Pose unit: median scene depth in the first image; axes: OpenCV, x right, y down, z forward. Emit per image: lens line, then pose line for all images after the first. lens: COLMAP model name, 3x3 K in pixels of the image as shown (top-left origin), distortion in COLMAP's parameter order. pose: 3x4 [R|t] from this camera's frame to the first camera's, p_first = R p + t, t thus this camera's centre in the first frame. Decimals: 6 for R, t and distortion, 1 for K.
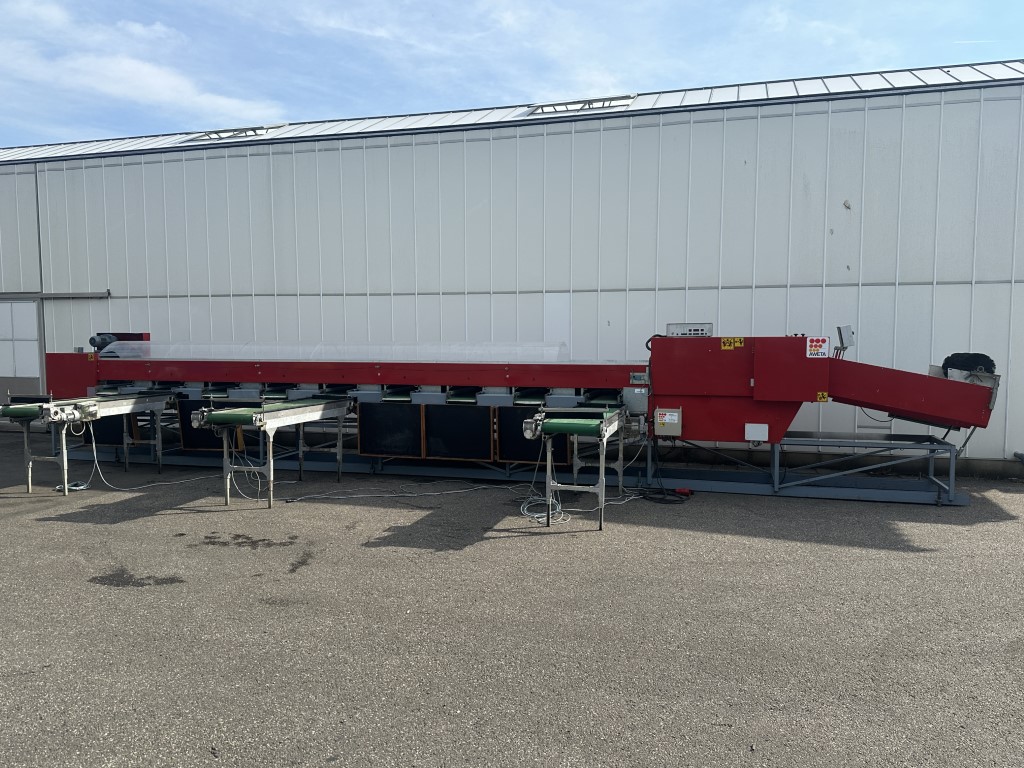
lens RADIAL K [[760.5, 0, 514.6], [0, 760.5, 388.5], [0, 0, 1]] dist [0.083193, -0.024762]
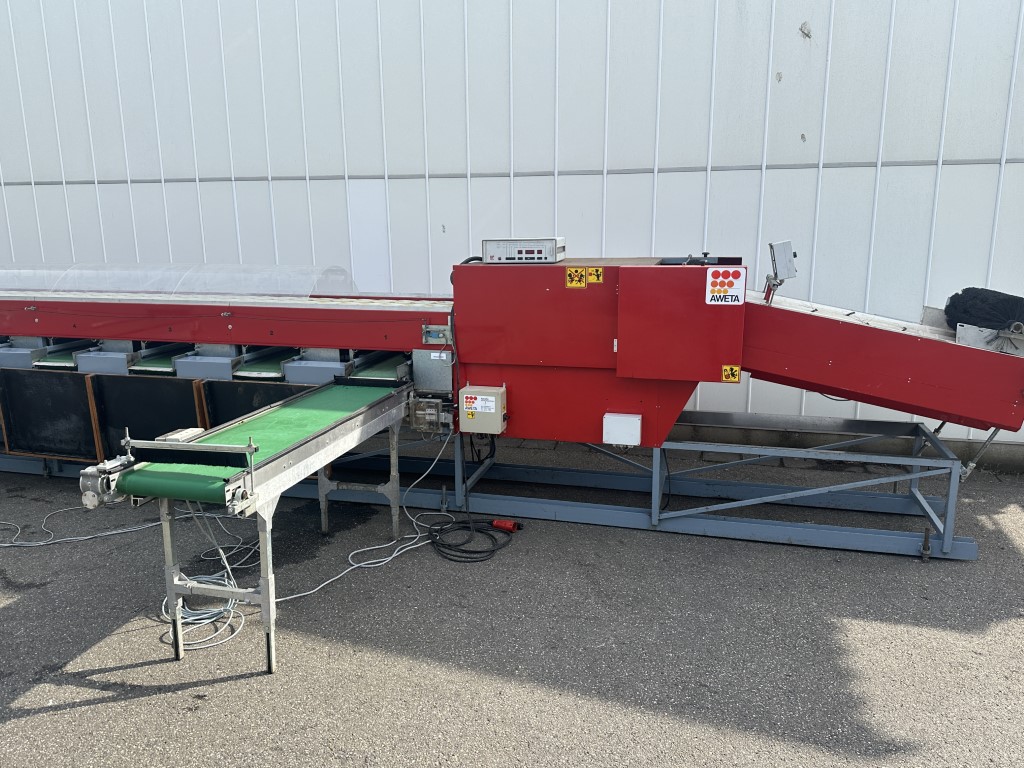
lens RADIAL K [[760.5, 0, 507.5], [0, 760.5, 373.0], [0, 0, 1]] dist [0.083193, -0.024762]
pose [[0.999898, -0.012177, 0.007425, 0.217322], [0.011077, 0.990995, 0.133440, -0.063009], [-0.008983, -0.133344, 0.991029, 0.417865]]
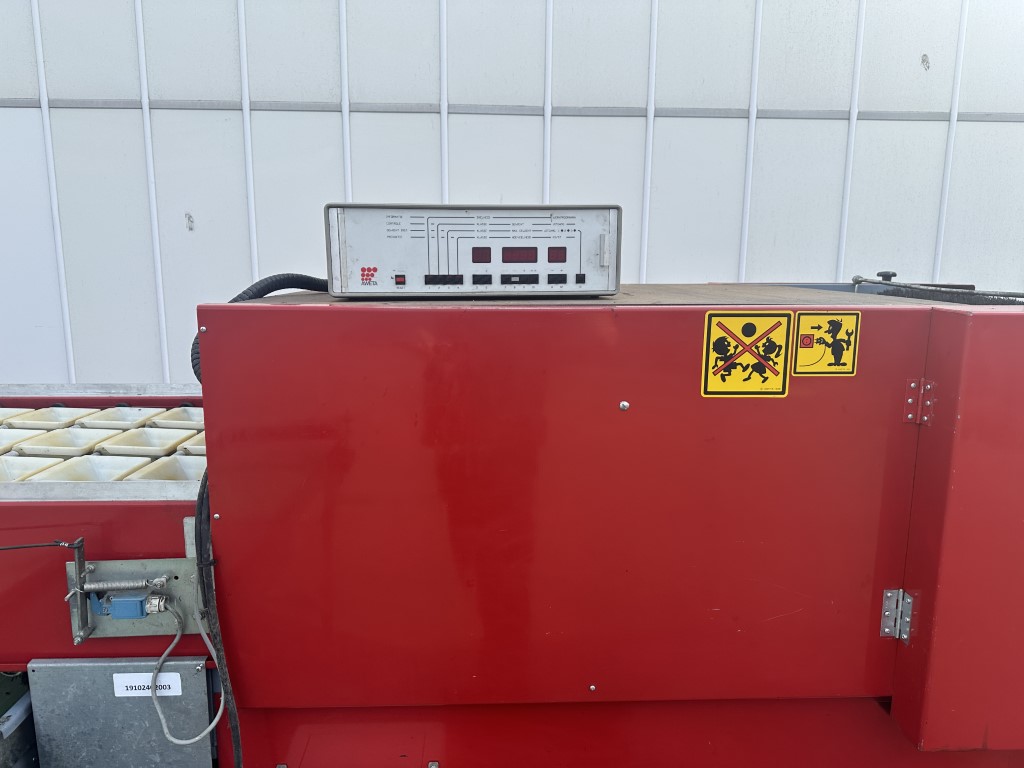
lens RADIAL K [[728.4, 0, 519.8], [0, 728.4, 377.9], [0, 0, 1]] dist [0.024983, -0.018224]
pose [[0.948769, -0.046653, 0.312509, 0.193327], [0.015085, 0.994600, 0.102682, -0.067211], [-0.315611, -0.092708, 0.944349, 0.869583]]
